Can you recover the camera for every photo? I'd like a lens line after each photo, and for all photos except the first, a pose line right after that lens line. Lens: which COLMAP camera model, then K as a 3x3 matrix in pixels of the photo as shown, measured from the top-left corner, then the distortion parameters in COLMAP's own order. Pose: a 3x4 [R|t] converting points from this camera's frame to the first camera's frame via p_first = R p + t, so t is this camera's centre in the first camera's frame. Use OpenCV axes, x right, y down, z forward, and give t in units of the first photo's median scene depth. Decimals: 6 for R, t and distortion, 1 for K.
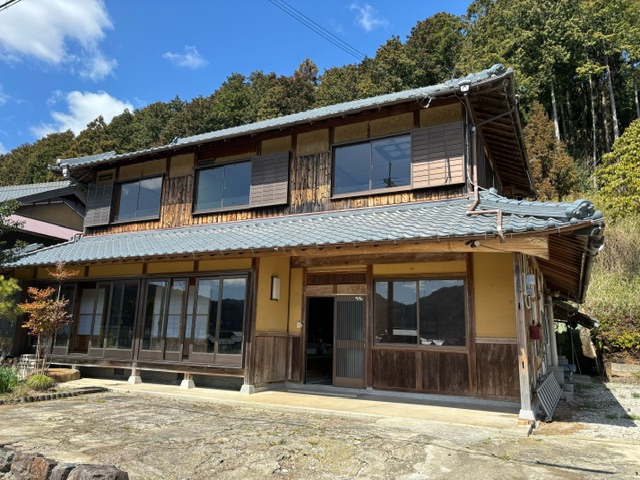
lens RADIAL K [[485.8, 0, 320.0], [0, 485.8, 240.0], [0, 0, 1]] dist [0.132195, -0.128958]
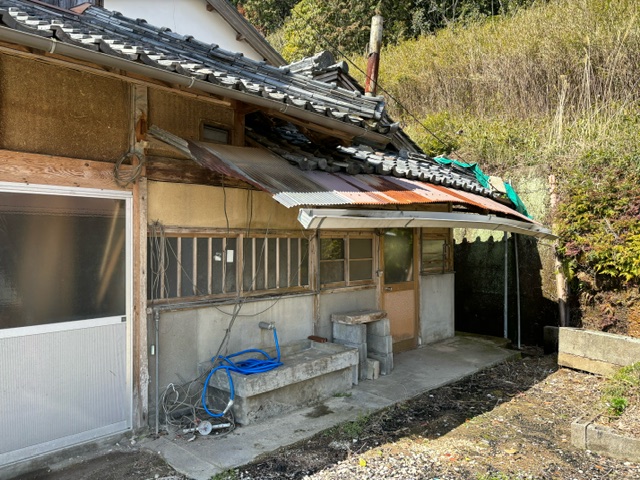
lens RADIAL K [[485.8, 0, 320.0], [0, 485.8, 240.0], [0, 0, 1]] dist [0.132195, -0.128958]
pose [[0.961897, -0.024257, -0.272335, 0.853942], [0.076819, 0.979911, 0.184045, 0.189147], [0.262400, -0.197953, 0.944437, 1.081845]]
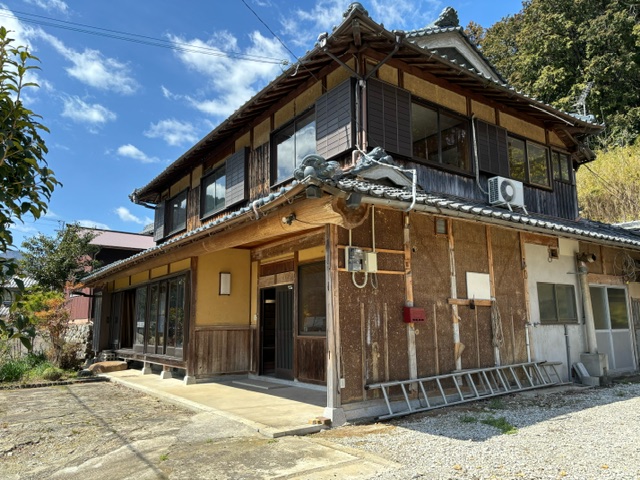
lens RADIAL K [[485.8, 0, 320.0], [0, 485.8, 240.0], [0, 0, 1]] dist [0.132195, -0.128958]
pose [[0.880941, -0.119624, -0.457857, 0.556630], [0.129156, 0.991568, -0.010561, 0.043269], [0.455260, -0.049831, 0.888963, 0.168852]]
